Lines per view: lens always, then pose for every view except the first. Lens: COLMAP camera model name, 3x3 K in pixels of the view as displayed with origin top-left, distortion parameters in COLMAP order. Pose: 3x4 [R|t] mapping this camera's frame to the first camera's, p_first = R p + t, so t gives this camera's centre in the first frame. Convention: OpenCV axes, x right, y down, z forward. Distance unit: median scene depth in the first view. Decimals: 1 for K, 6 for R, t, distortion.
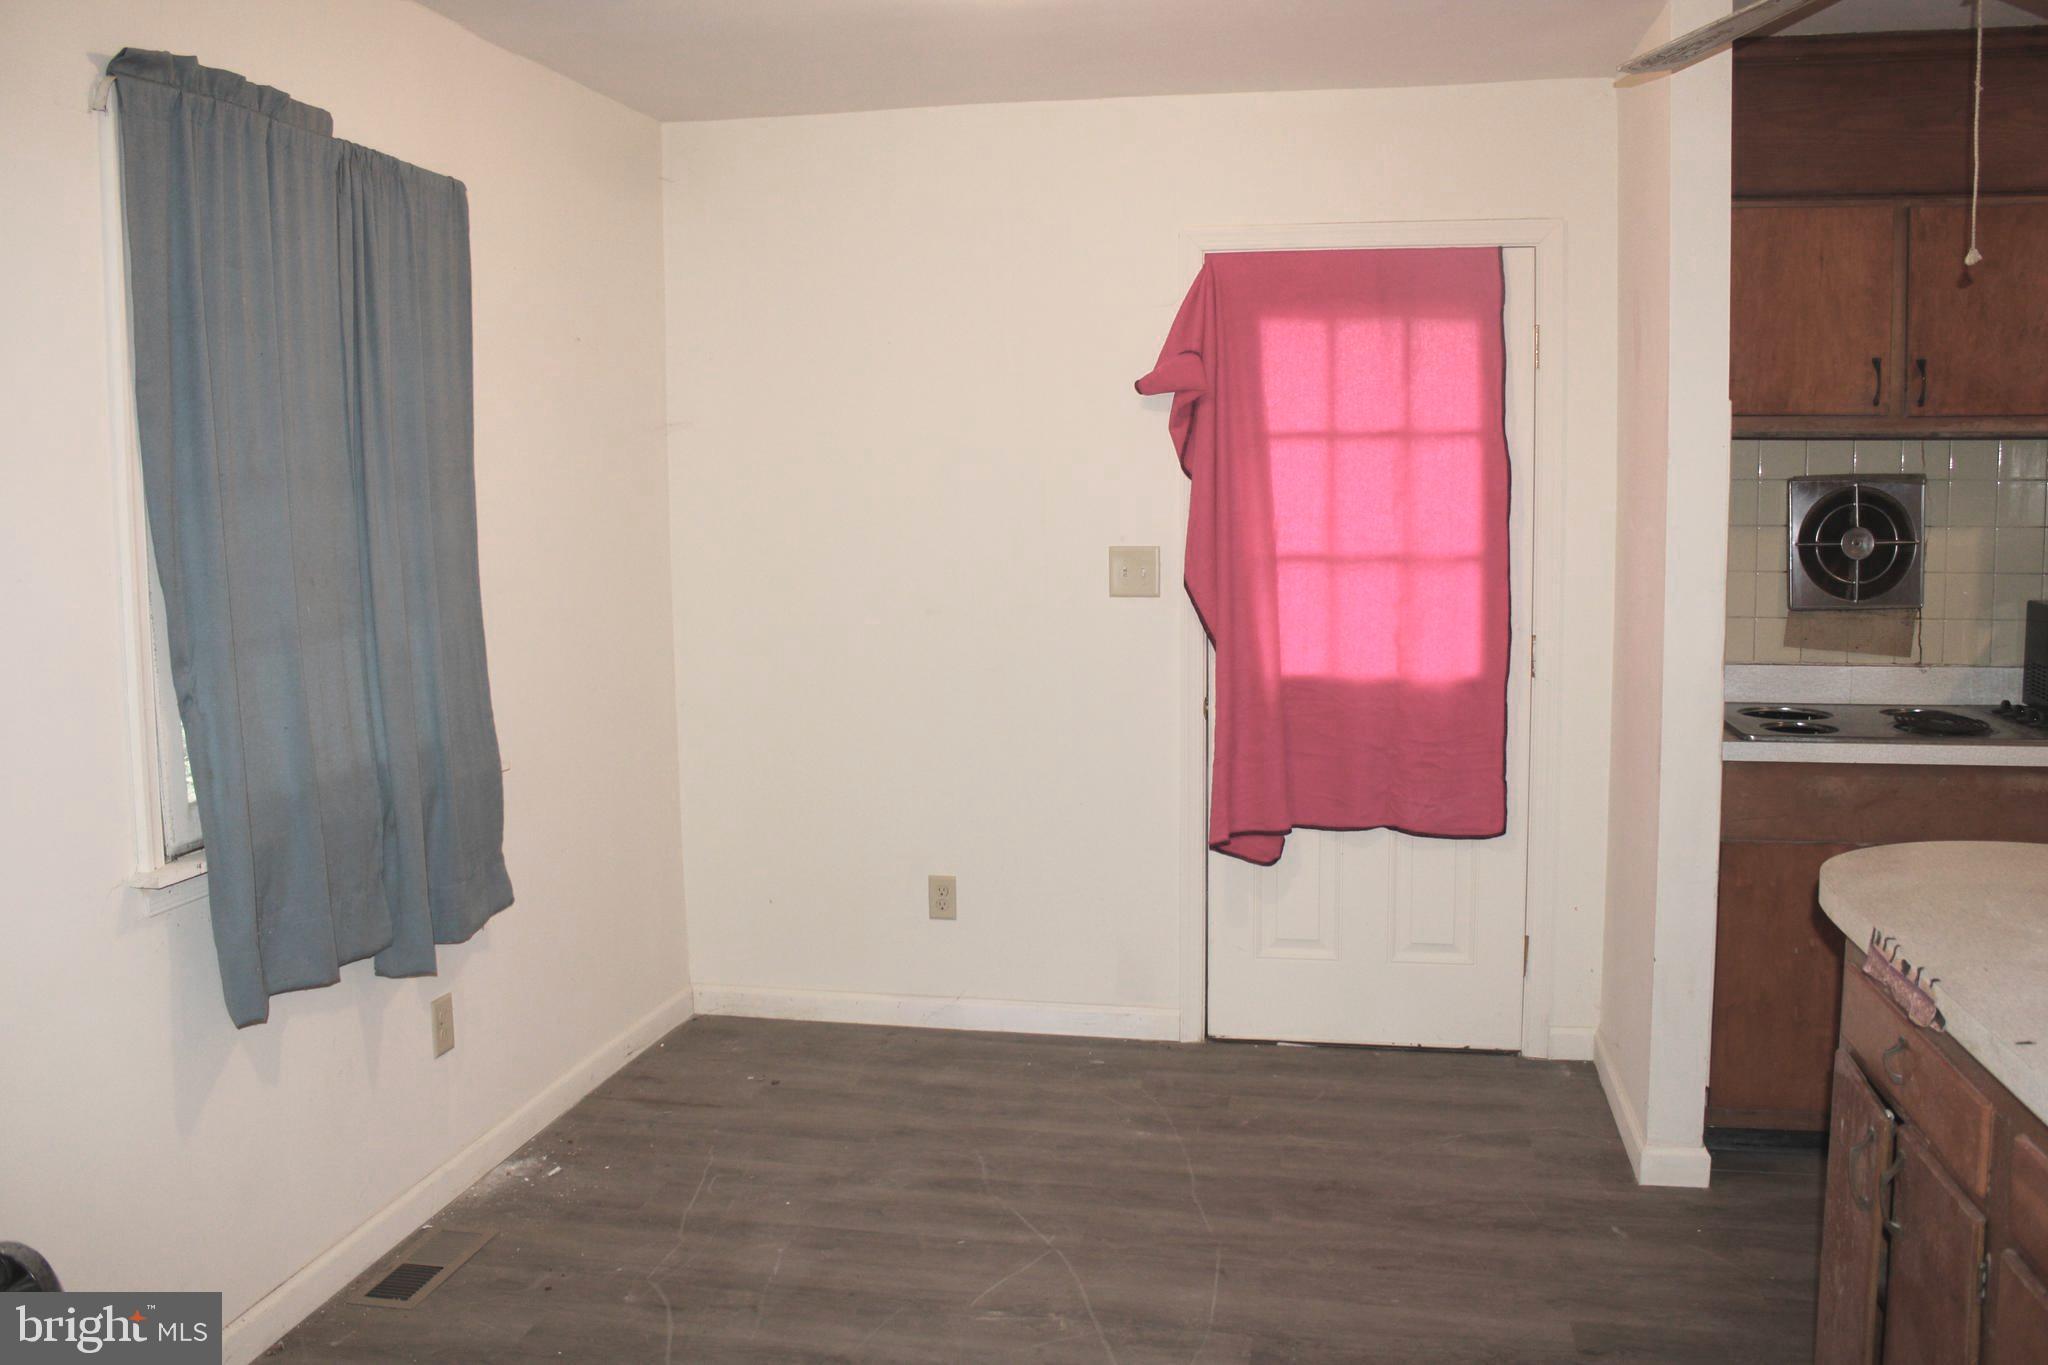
lens RADIAL K [[1705.6, 0, 1033.6], [0, 1705.6, 673.2], [0, 0, 1]] dist [-0.154726, 0.116140]
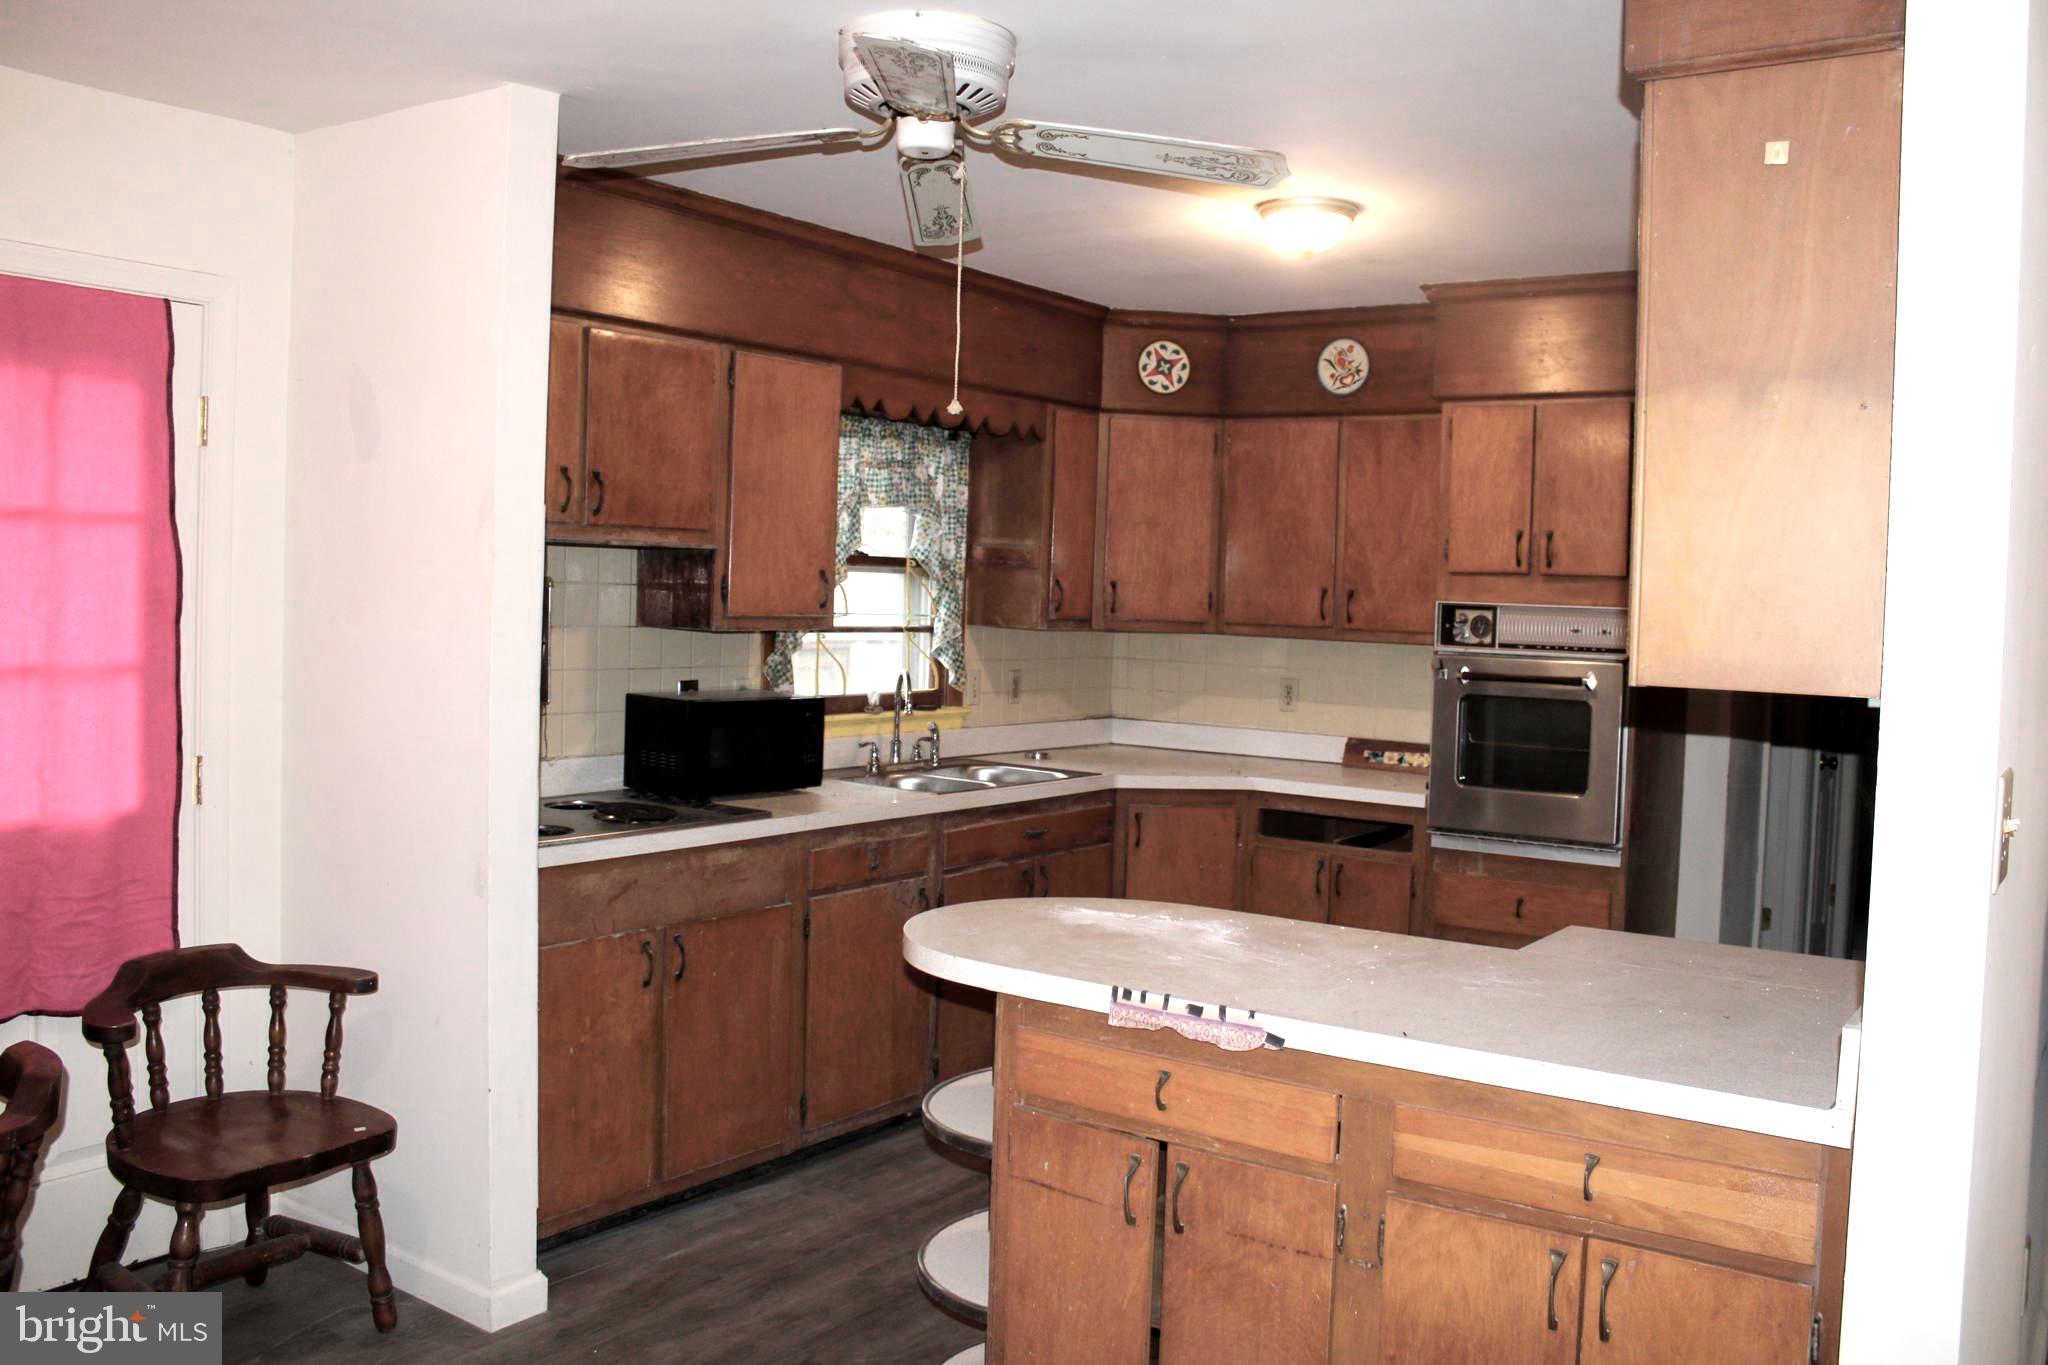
lens RADIAL K [[1705.6, 0, 1041.5], [0, 1705.6, 661.7], [0, 0, 1]] dist [-0.154726, 0.116140]
pose [[0.407912, -0.017653, 0.912851, -0.298891], [0.067686, 0.997647, -0.010953, -0.032603], [-0.910509, 0.066255, 0.408147, 0.264764]]
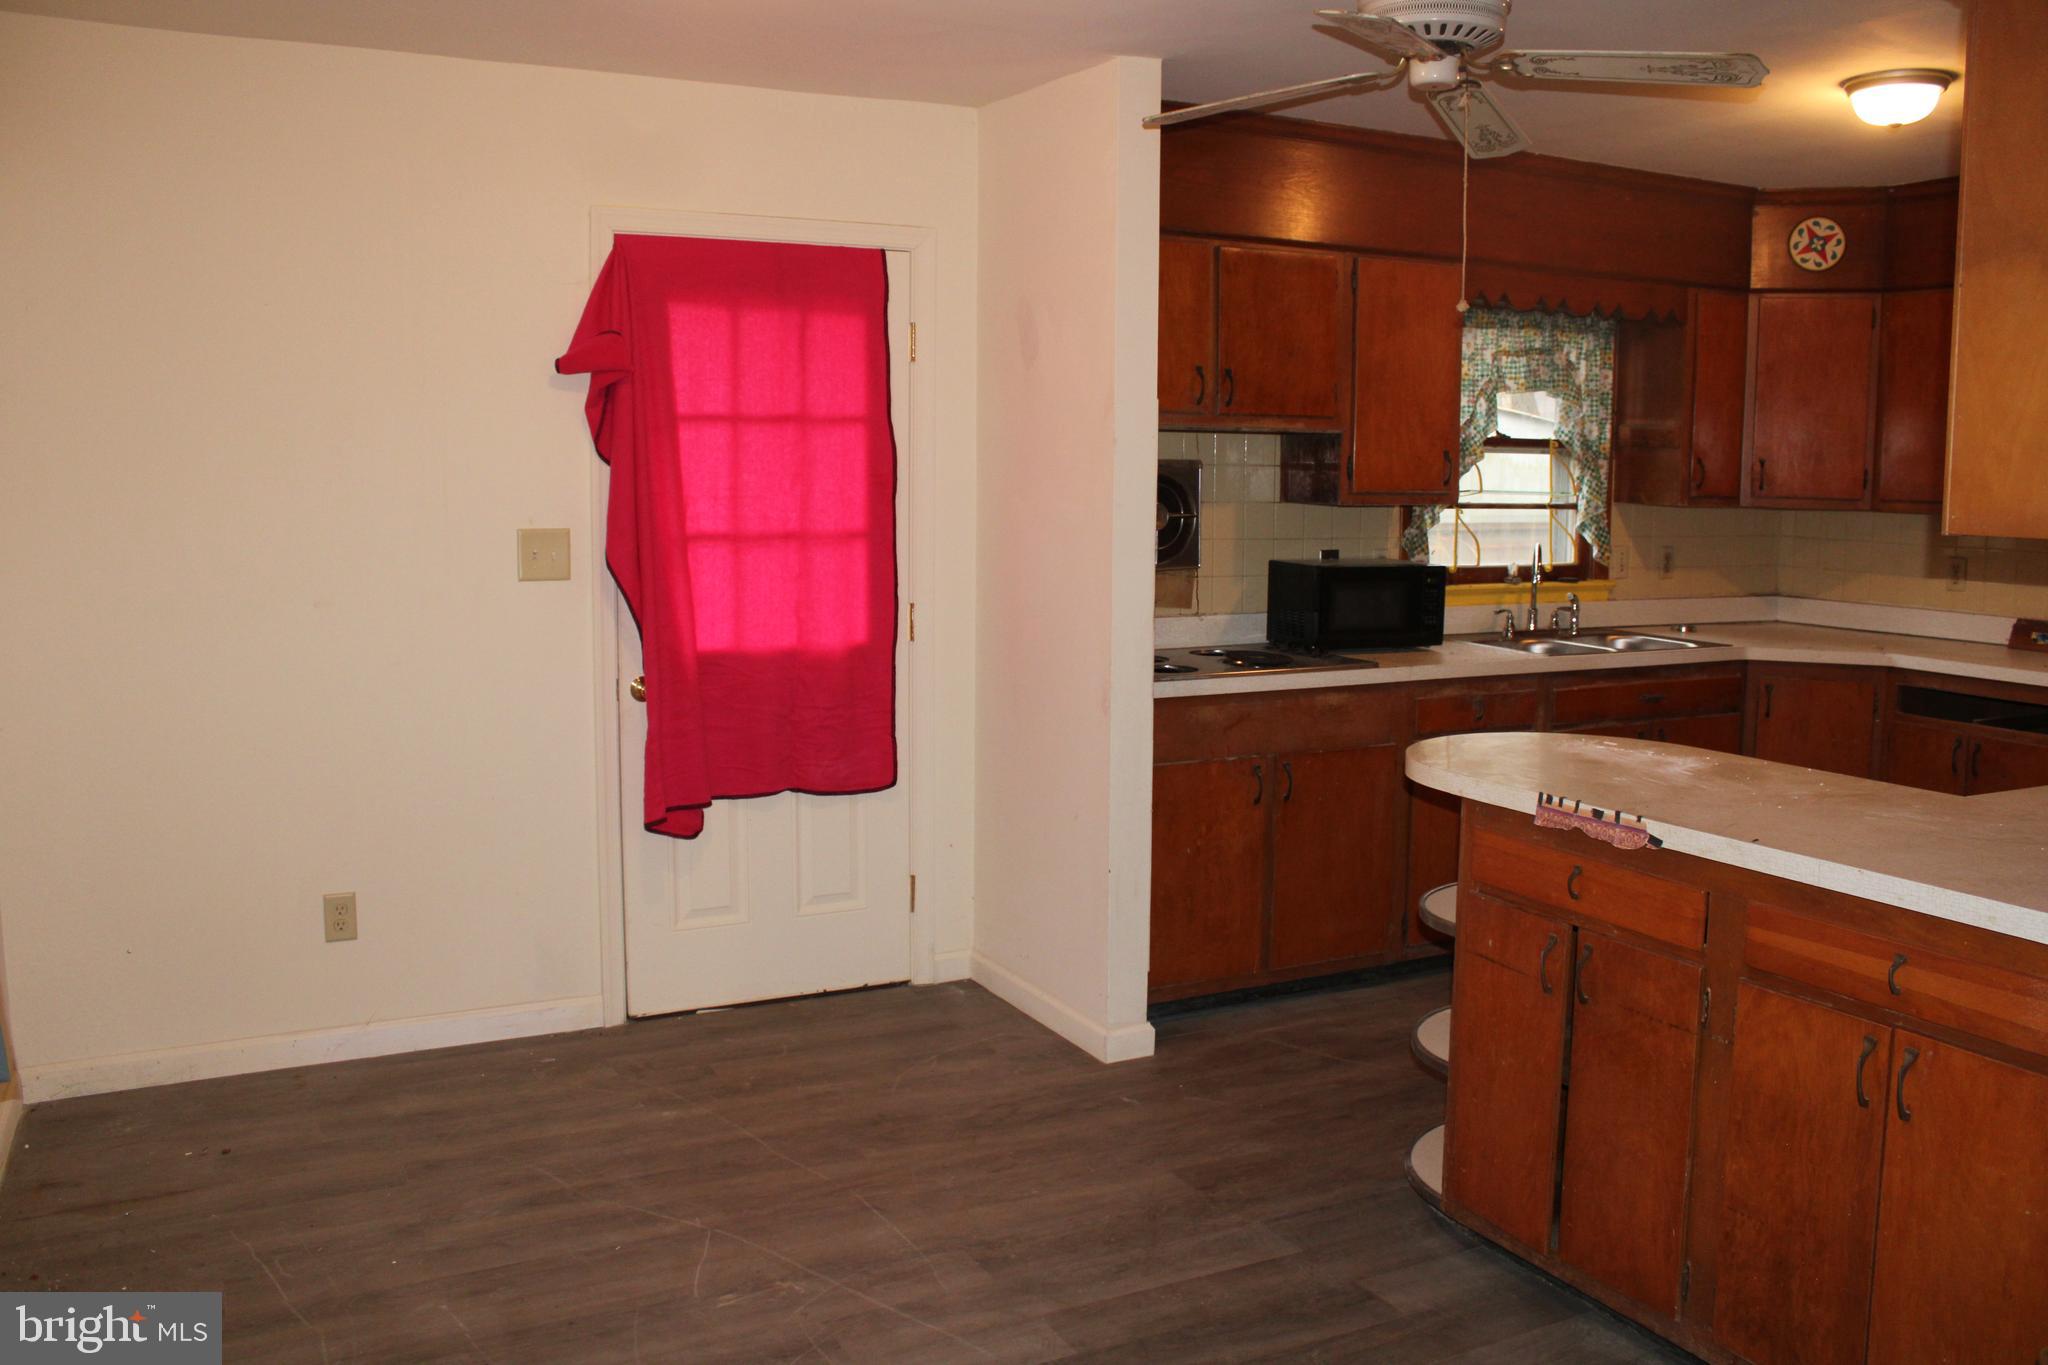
lens RADIAL K [[1705.6, 0, 1041.6], [0, 1705.6, 674.5], [0, 0, 1]] dist [-0.154726, 0.116140]
pose [[0.776330, -0.062167, 0.627254, -0.346766], [0.054260, 0.998022, 0.031759, -0.006783], [-0.627987, 0.009379, 0.778167, 0.075983]]
